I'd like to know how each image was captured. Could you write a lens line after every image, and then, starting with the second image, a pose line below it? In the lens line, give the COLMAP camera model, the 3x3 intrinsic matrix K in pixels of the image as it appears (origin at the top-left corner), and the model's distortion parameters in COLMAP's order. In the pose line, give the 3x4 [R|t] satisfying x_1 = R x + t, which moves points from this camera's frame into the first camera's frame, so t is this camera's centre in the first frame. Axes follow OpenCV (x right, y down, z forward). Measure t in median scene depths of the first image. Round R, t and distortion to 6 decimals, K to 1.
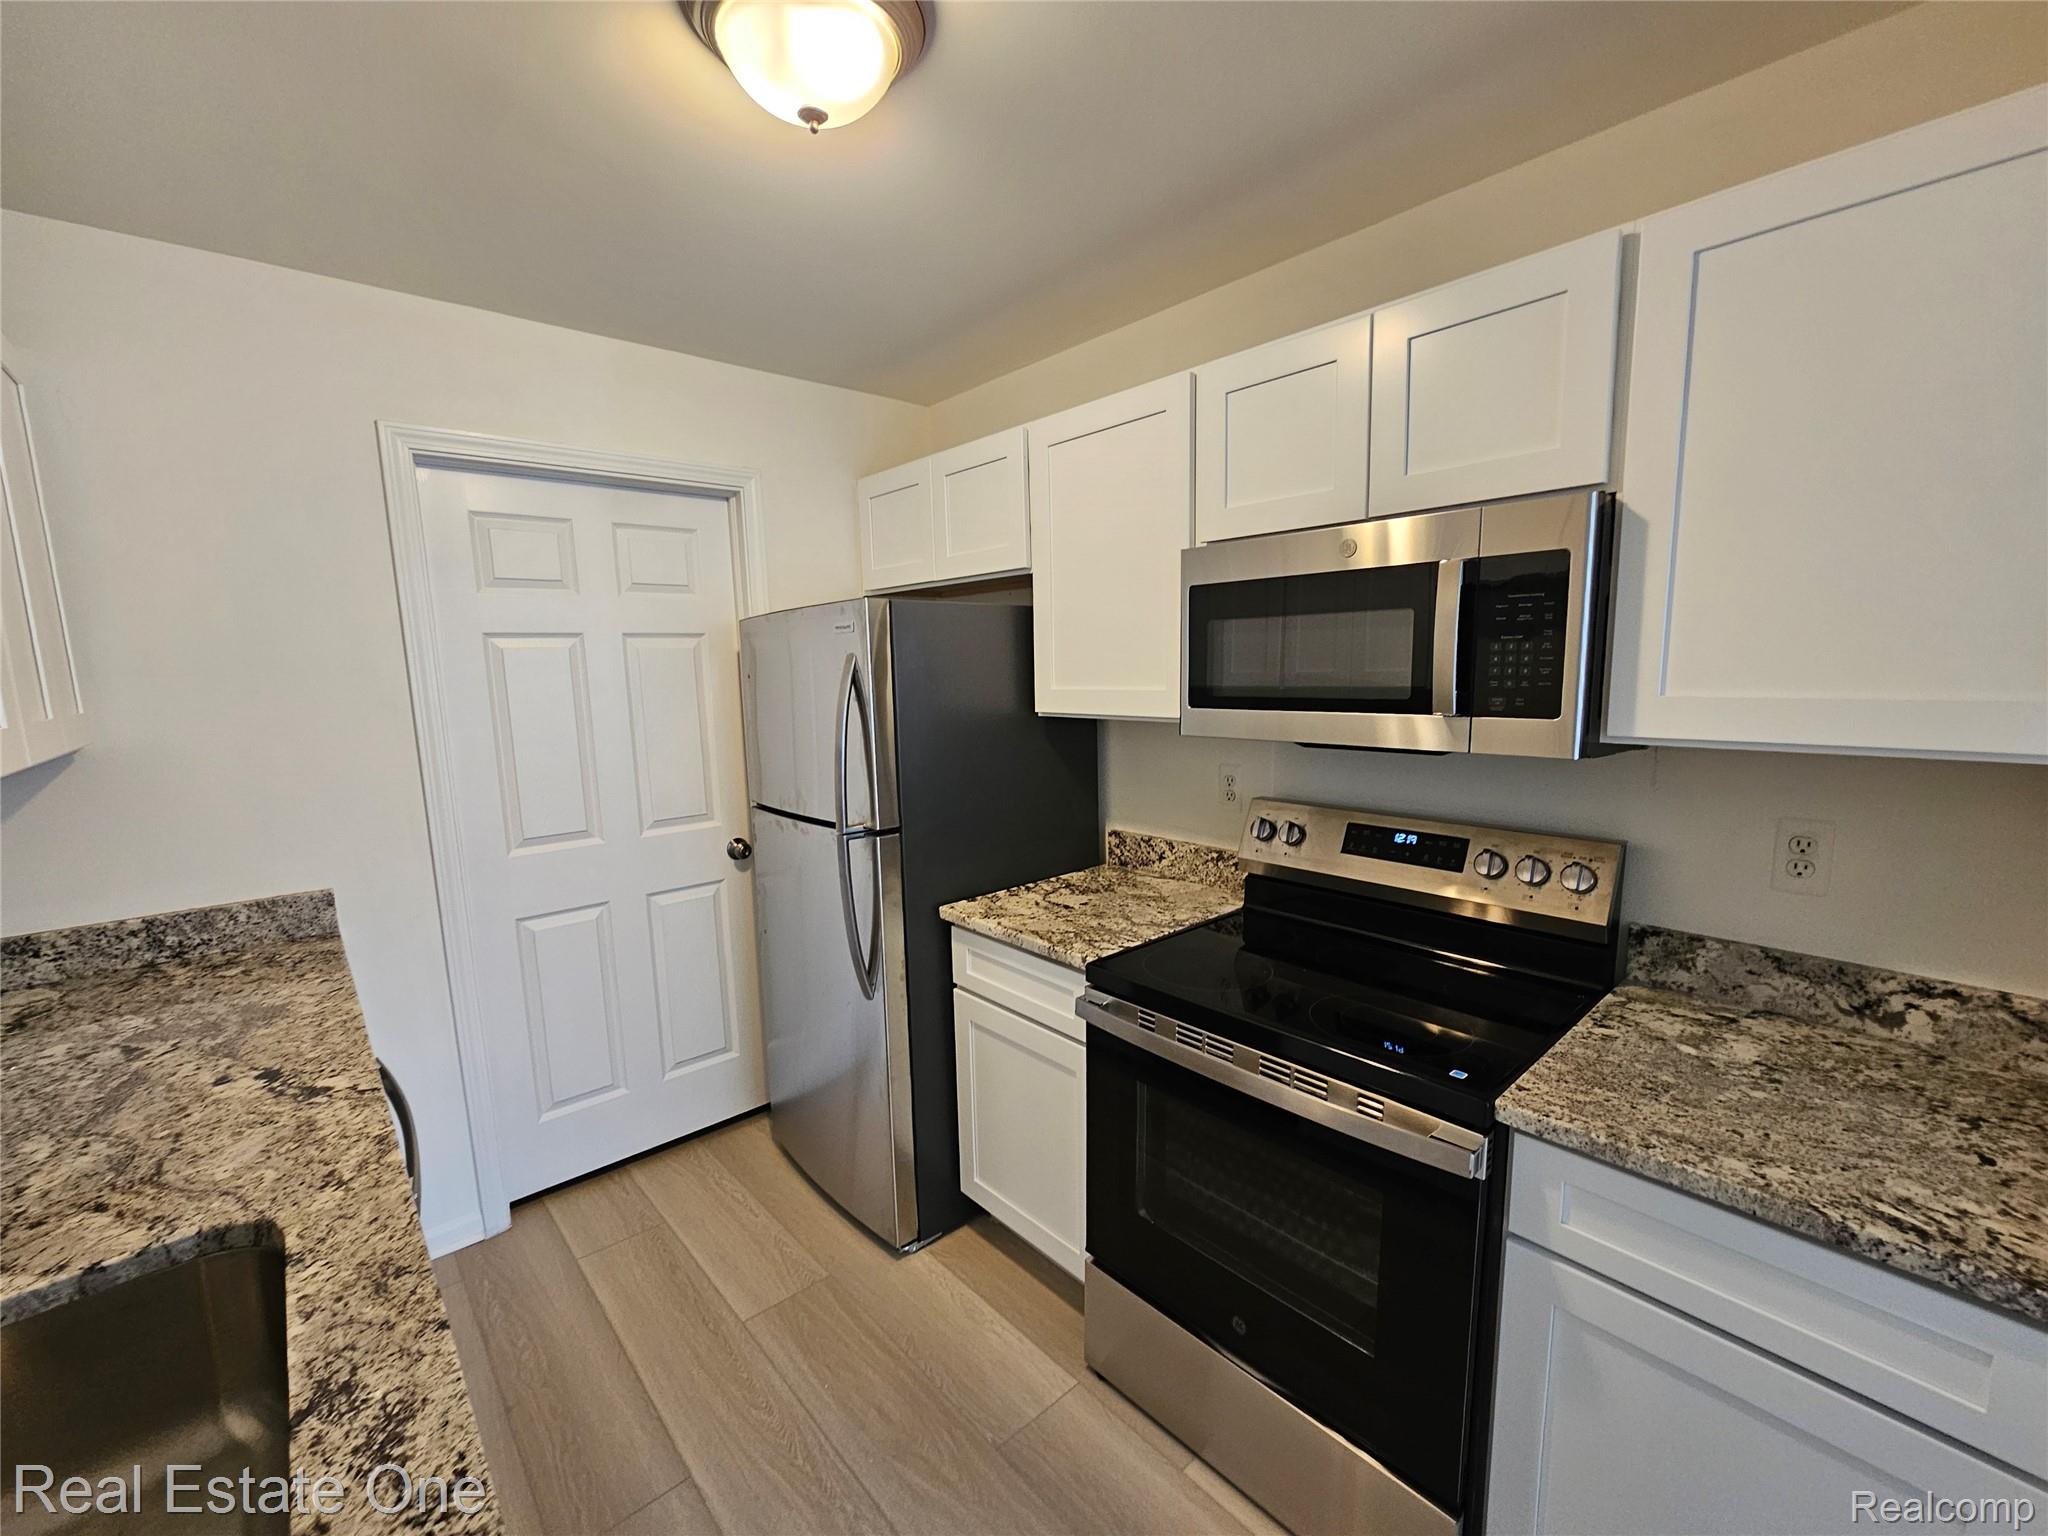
lens RADIAL K [[842.1, 0, 1023.1], [0, 842.1, 775.1], [0, 0, 1]] dist [0.004327, 0.000726]
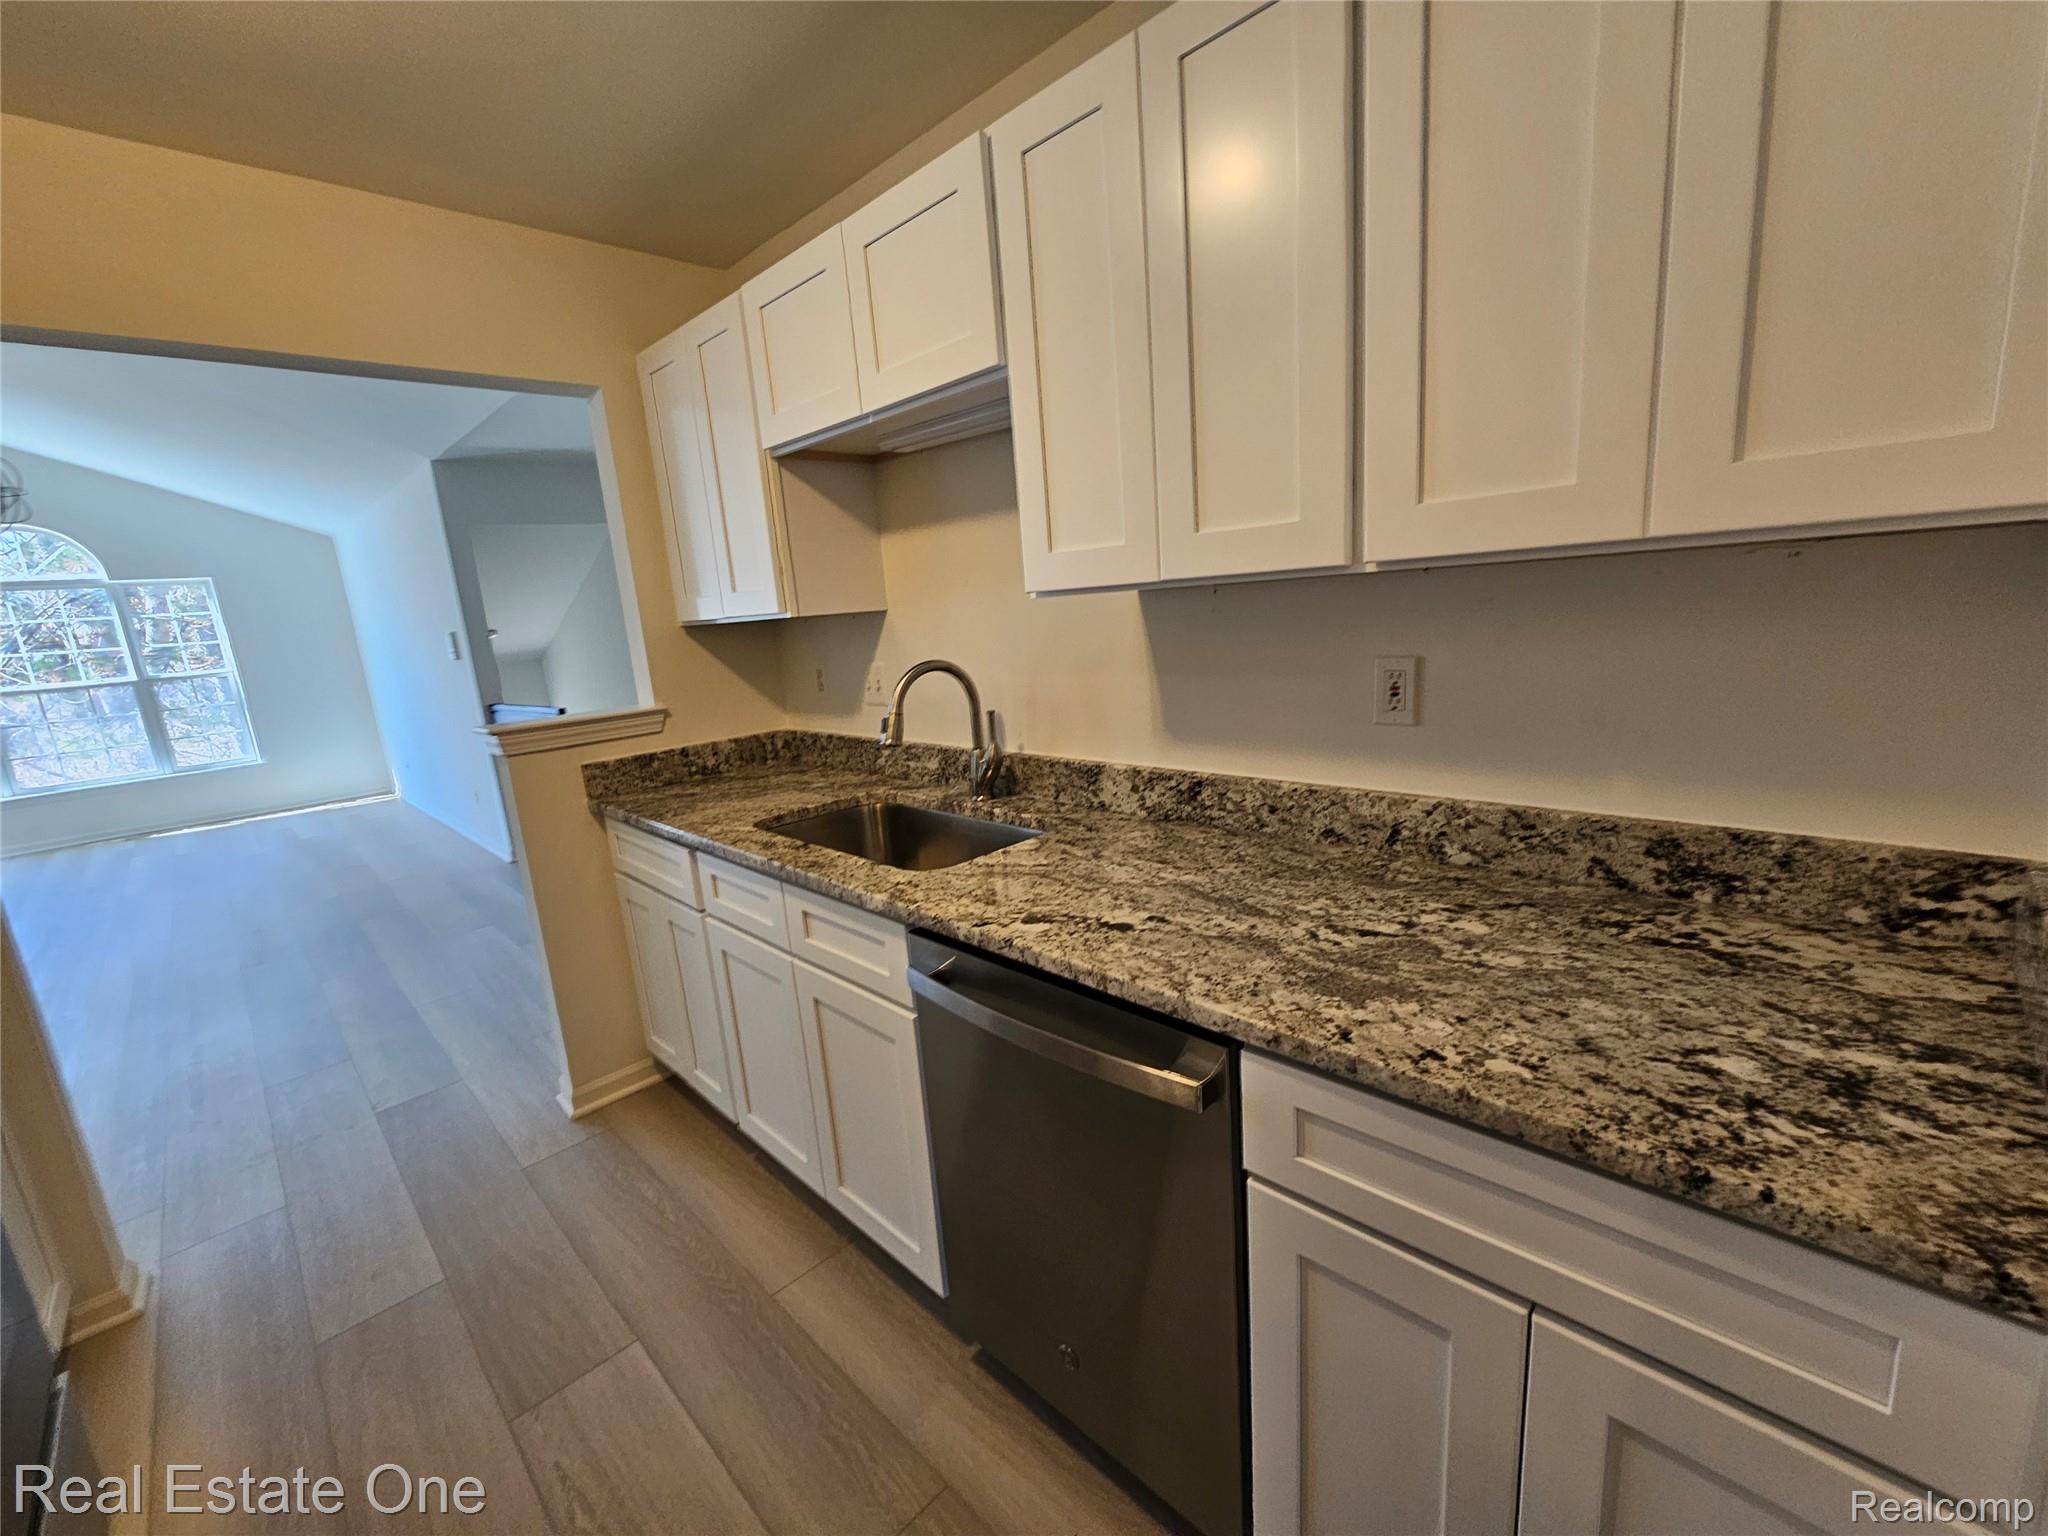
lens RADIAL K [[842.1, 0, 1029.0], [0, 842.1, 777.9], [0, 0, 1]] dist [0.004327, 0.000726]
pose [[-0.993287, 0.108111, -0.041140, -0.583262], [0.088133, 0.937666, 0.336178, -0.089072], [0.074920, 0.330296, -0.940899, 1.366571]]
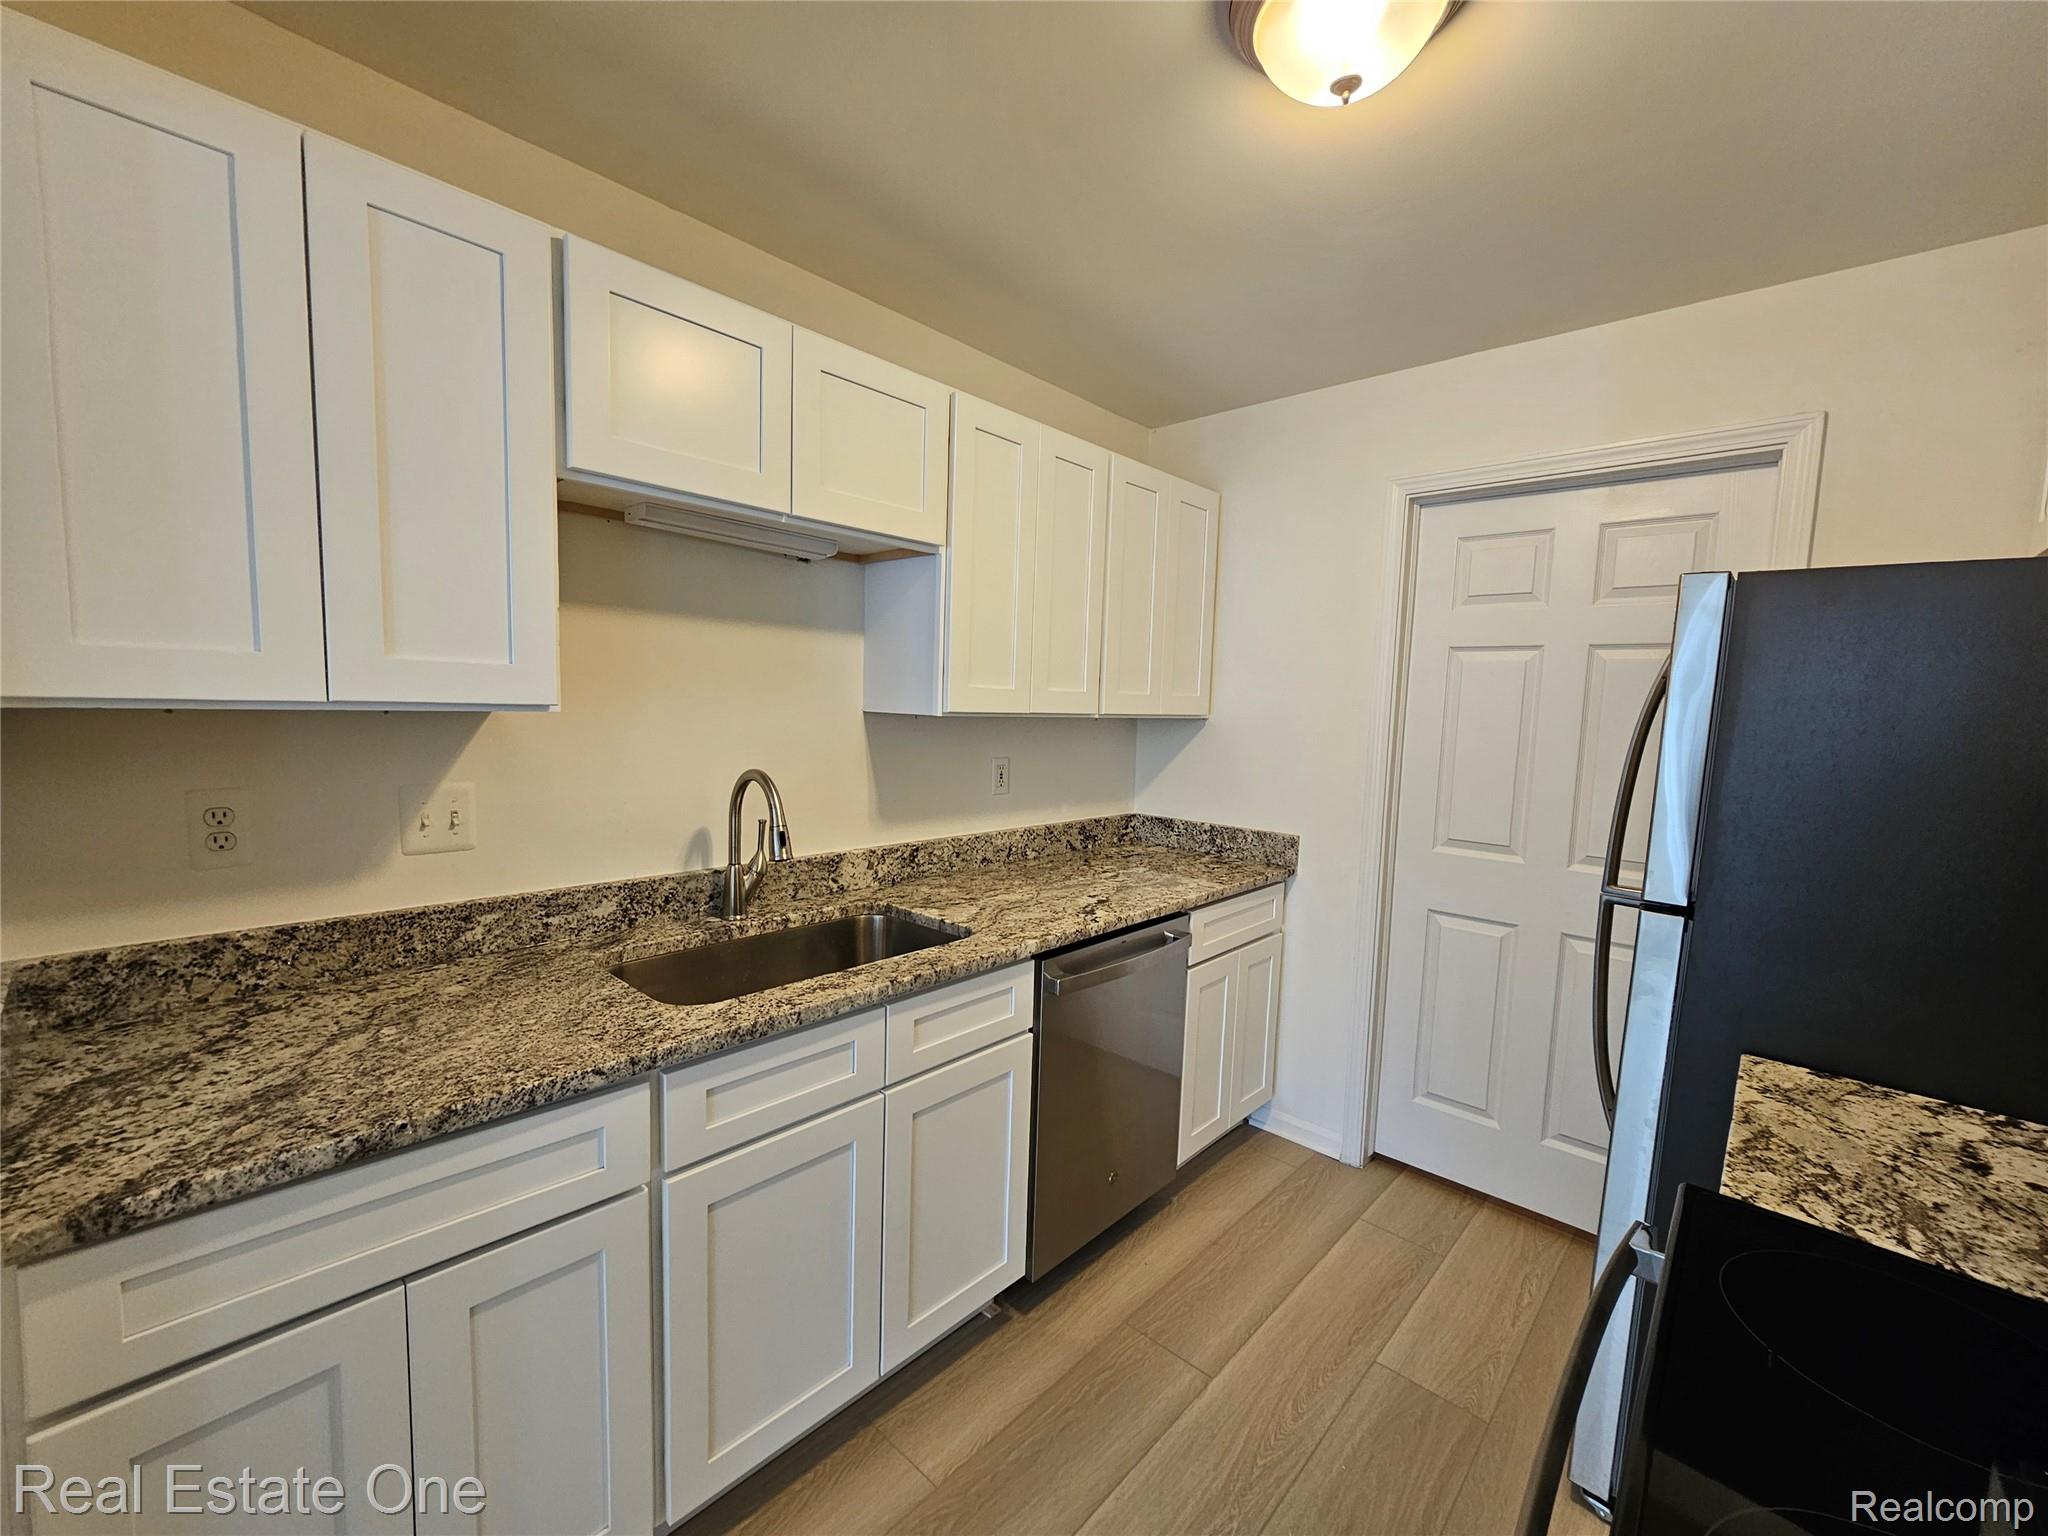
lens RADIAL K [[842.1, 0, 1018.3], [0, 842.1, 779.4], [0, 0, 1]] dist [0.004327, 0.000726]
pose [[0.100244, 0.121099, -0.987566, 0.546310], [-0.169250, 0.980175, 0.103012, -0.021510], [0.980462, 0.156819, 0.118753, 0.451064]]
